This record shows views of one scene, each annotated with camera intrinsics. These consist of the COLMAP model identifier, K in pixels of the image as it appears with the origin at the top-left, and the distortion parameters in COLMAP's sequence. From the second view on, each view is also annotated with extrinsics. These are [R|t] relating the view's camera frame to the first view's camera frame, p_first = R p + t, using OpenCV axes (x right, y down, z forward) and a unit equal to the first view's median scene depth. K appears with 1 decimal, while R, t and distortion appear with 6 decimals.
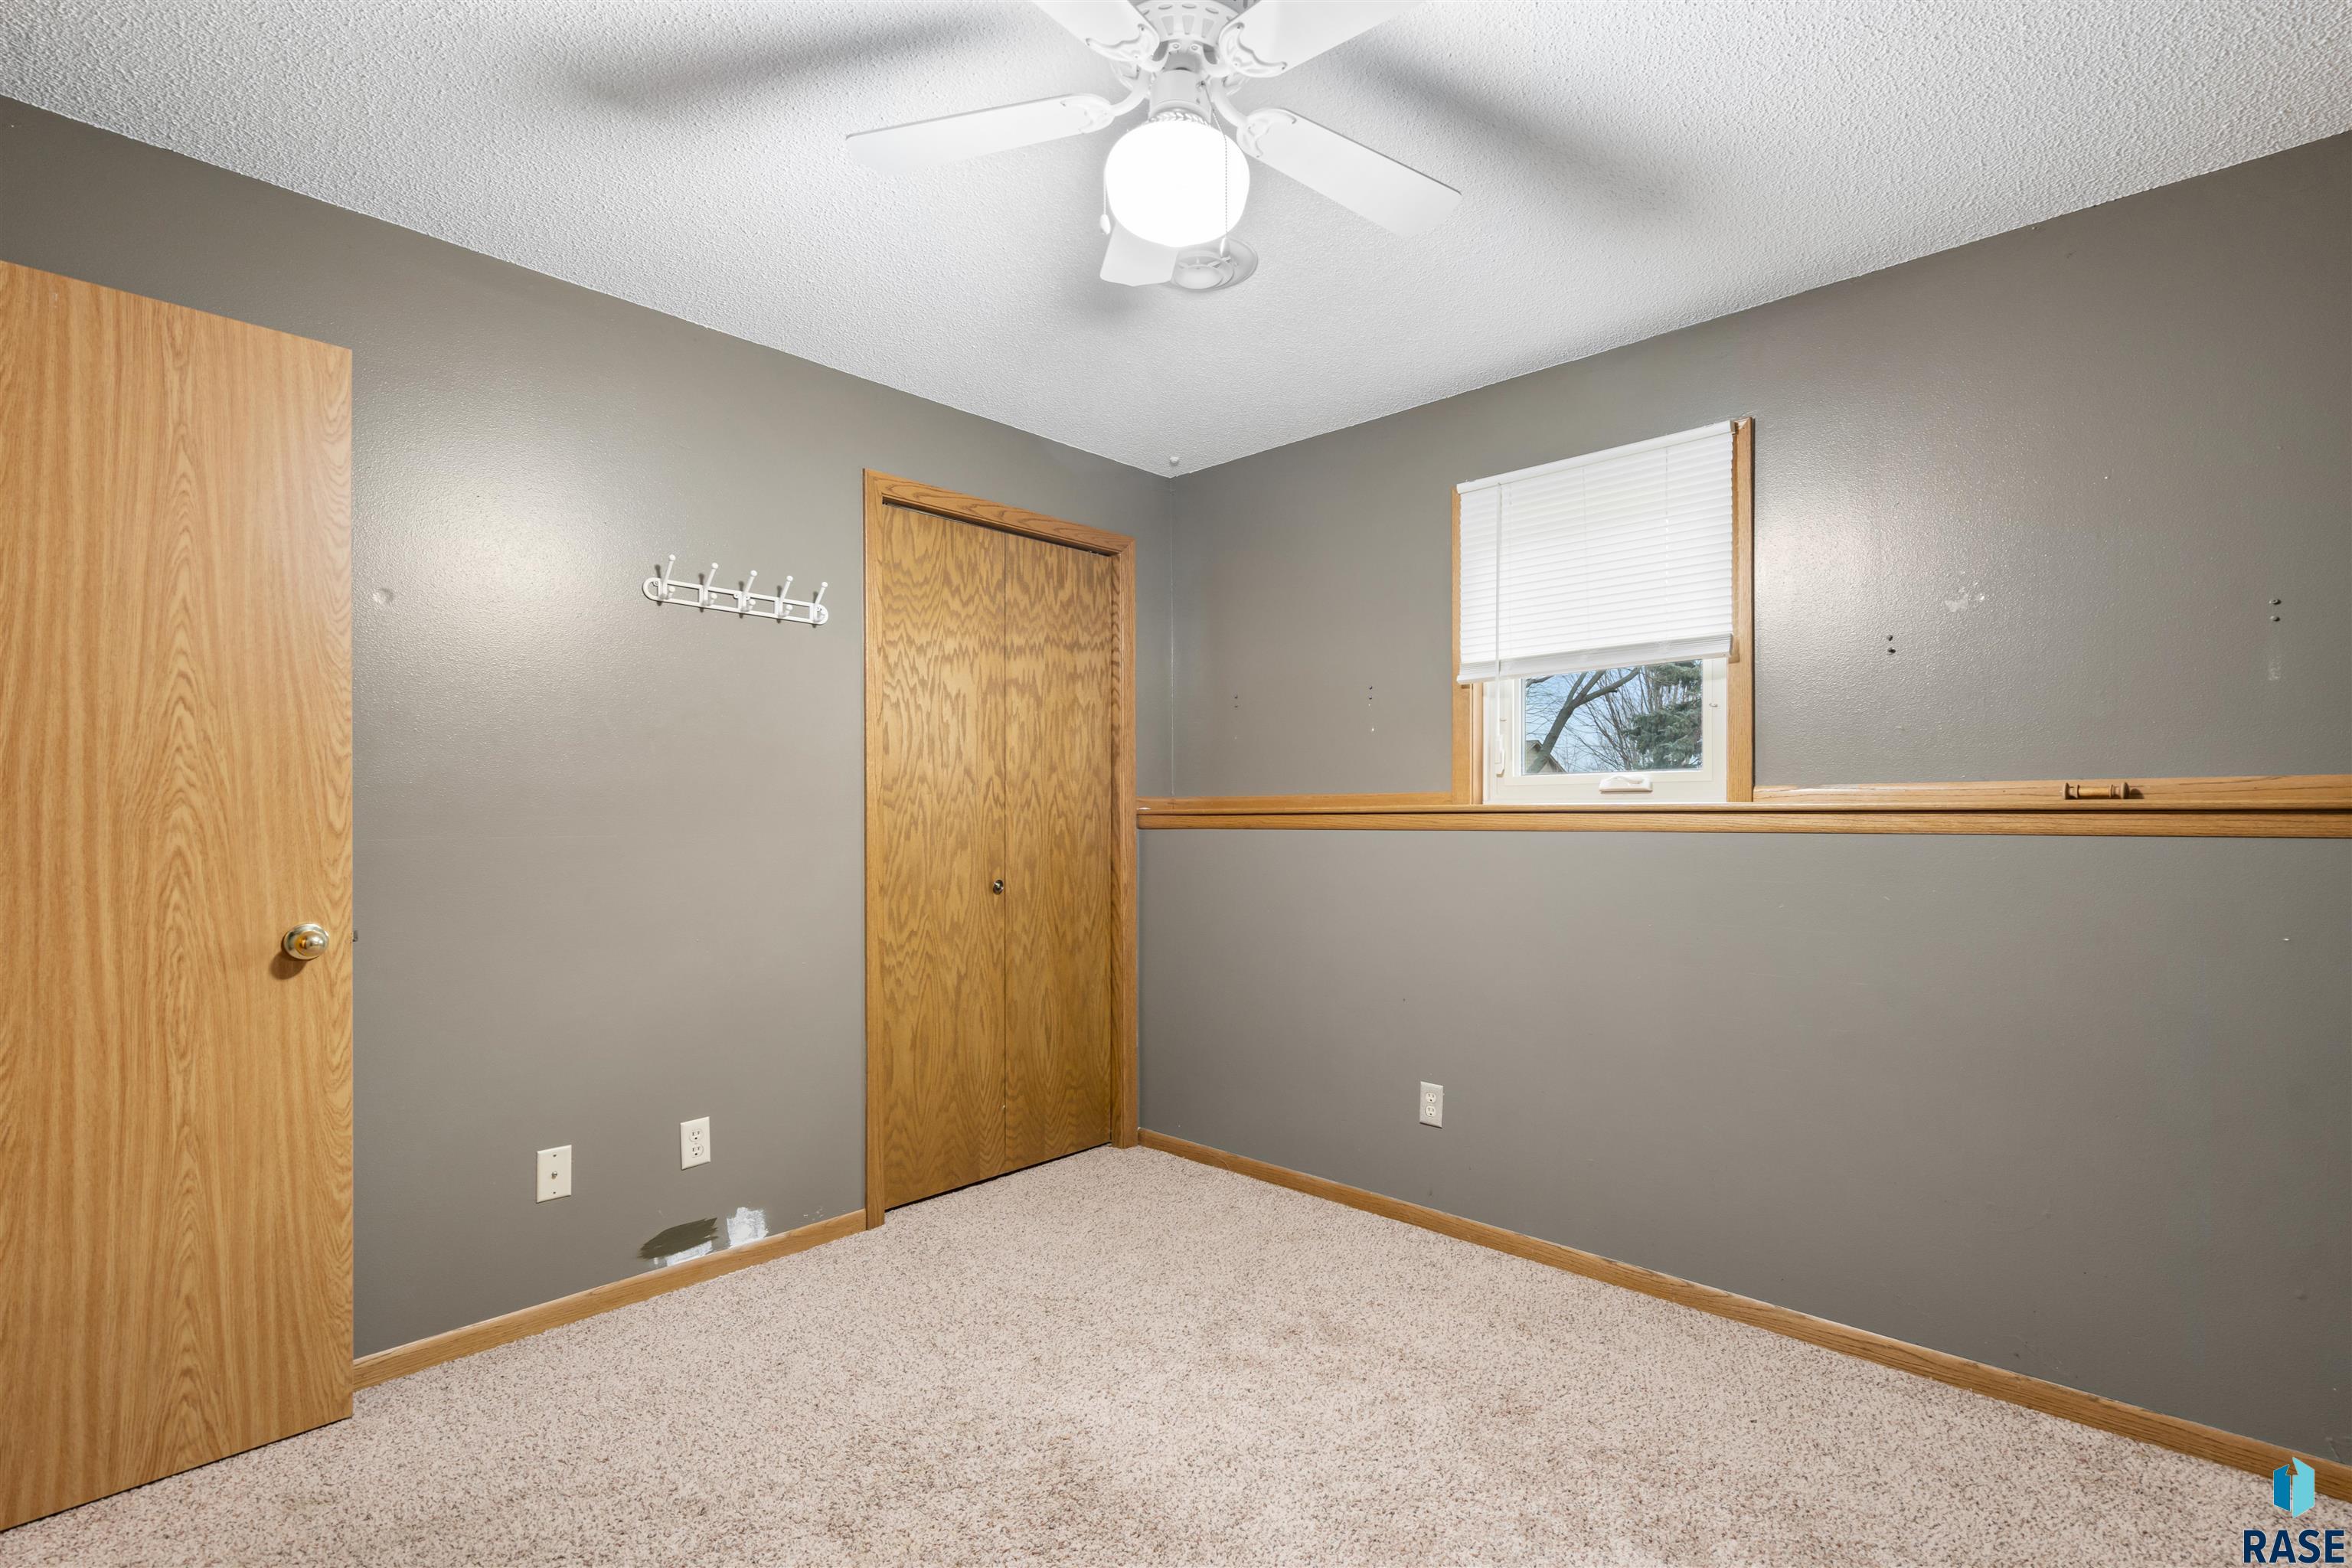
lens RADIAL K [[1070.5, 0, 1194.9], [0, 1070.5, 799.0], [0, 0, 1]] dist [-0.006131, 0.002400]
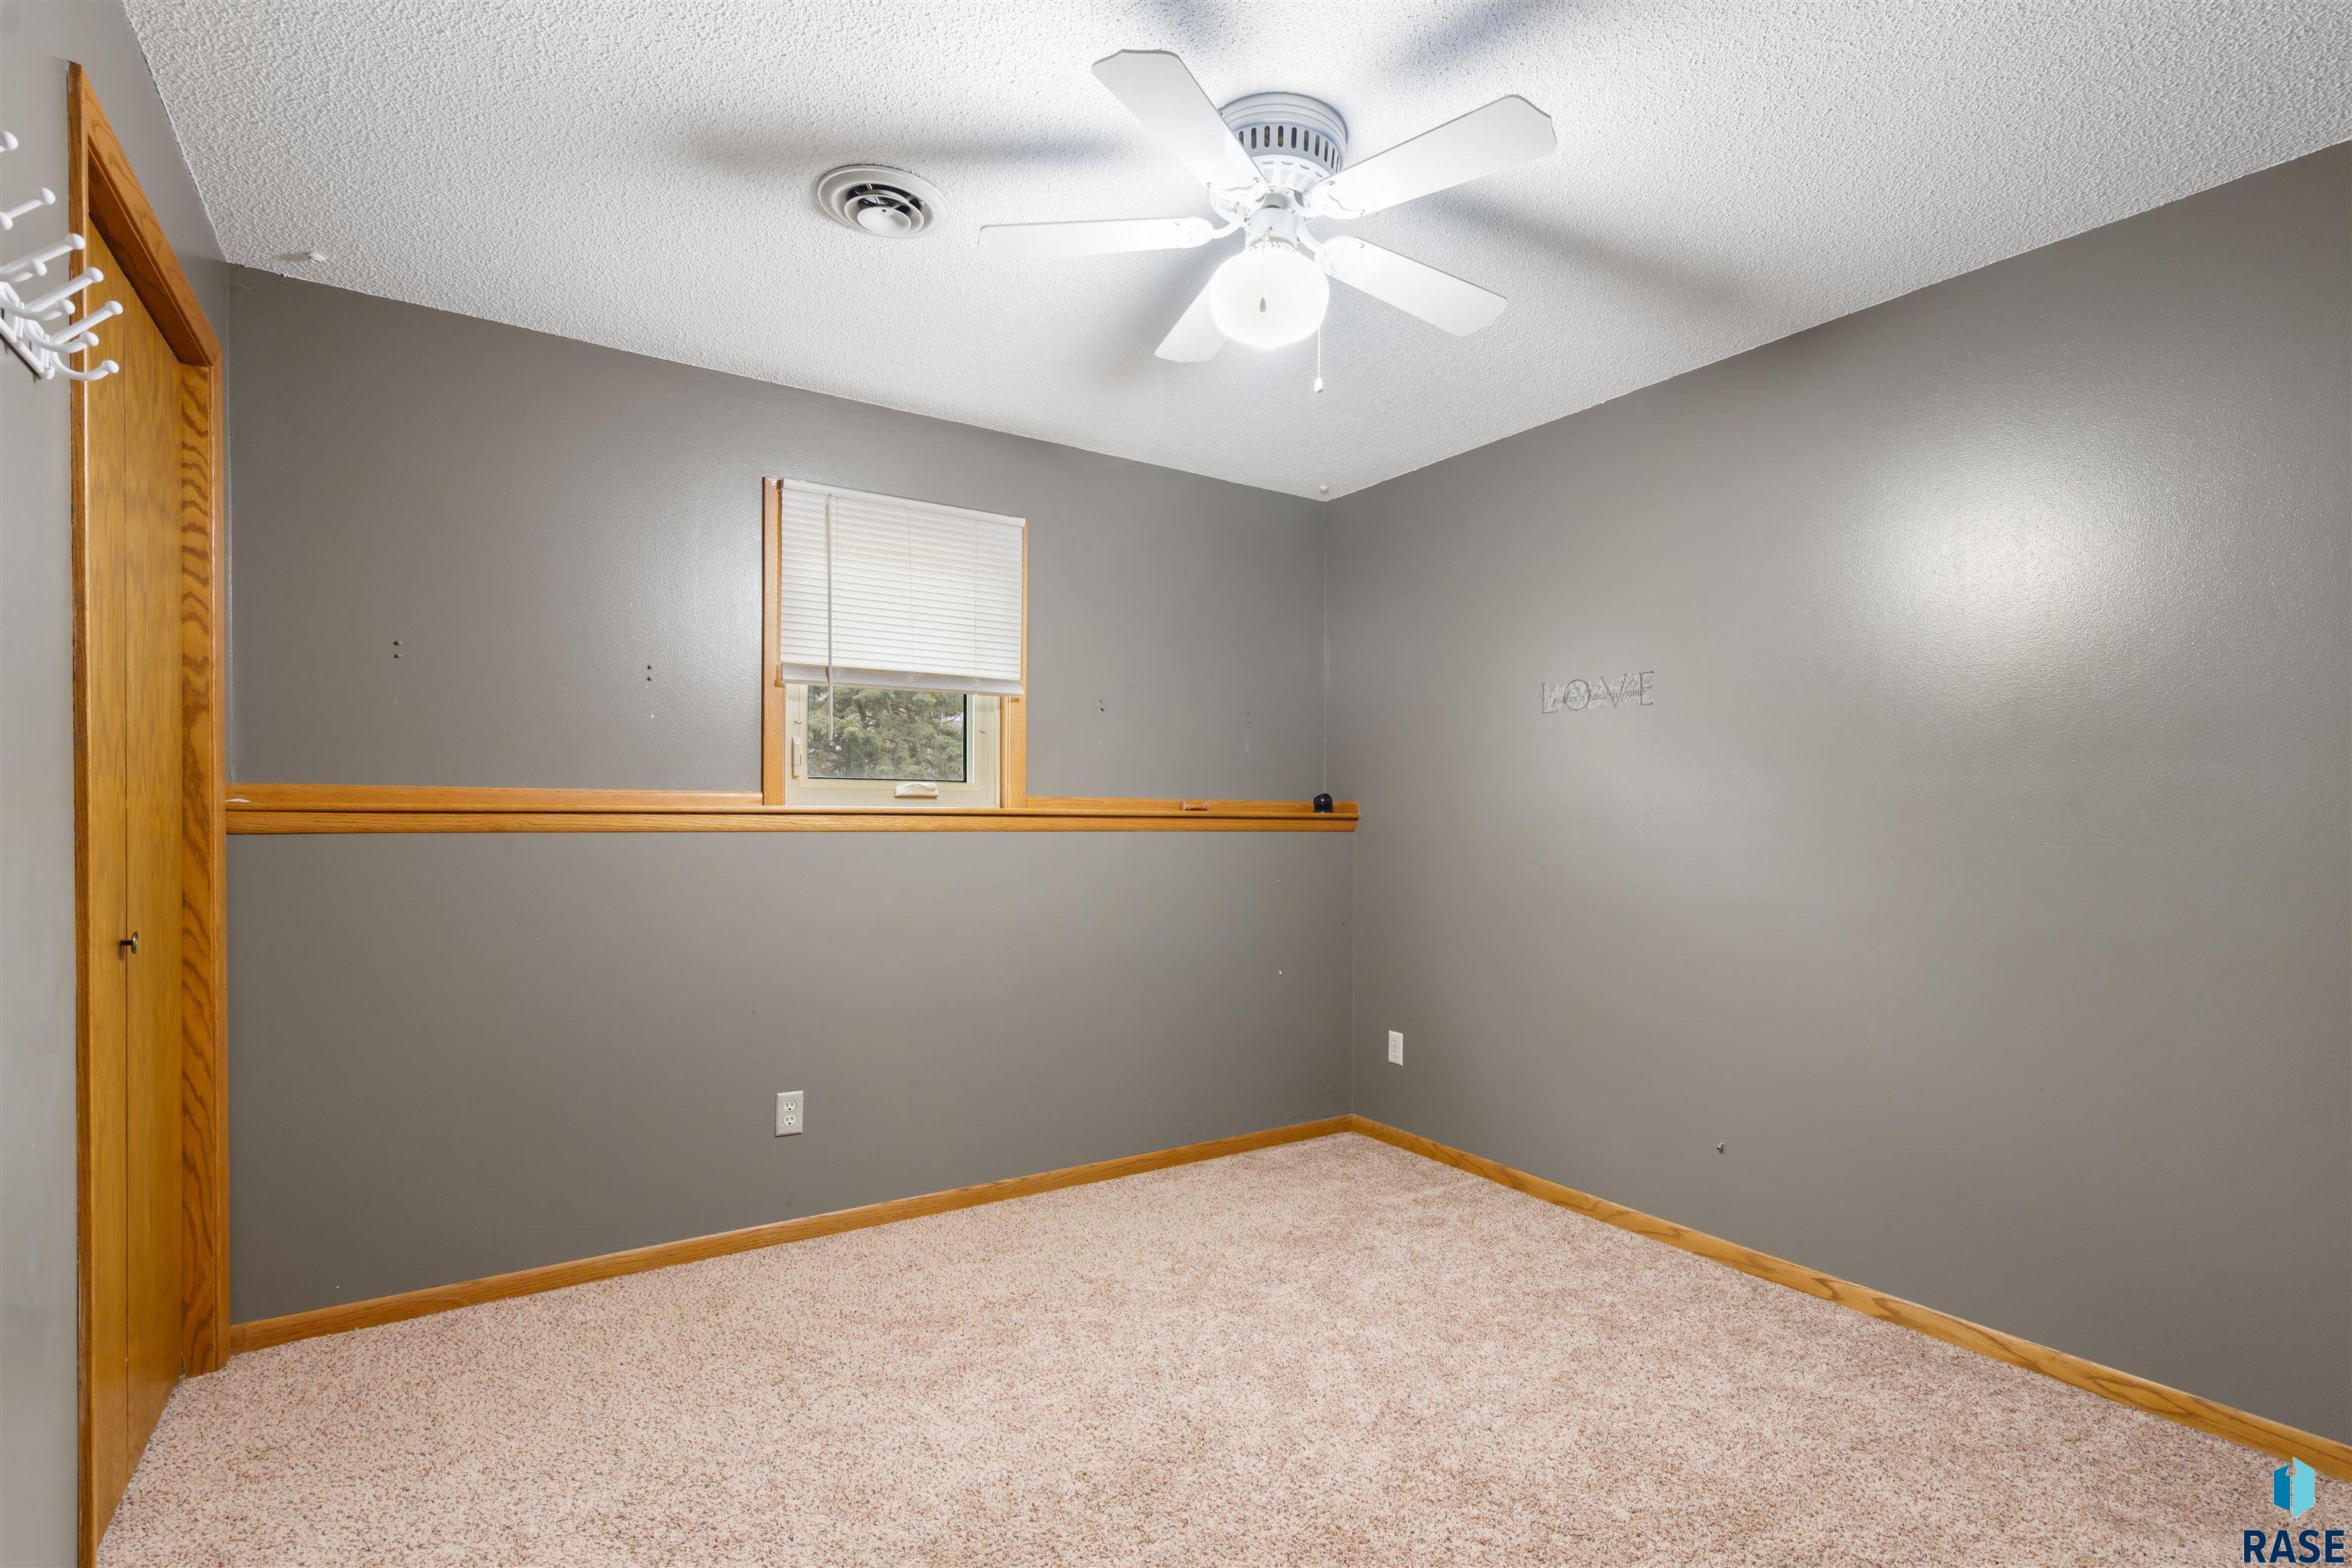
lens RADIAL K [[1070.5, 0, 1163.7], [0, 1070.5, 825.1], [0, 0, 1]] dist [-0.006131, 0.002400]
pose [[0.255271, 0.005341, 0.966855, -0.904916], [-0.015161, 0.999884, -0.001521, 0.028207], [-0.966751, -0.014270, 0.255322, 0.609539]]
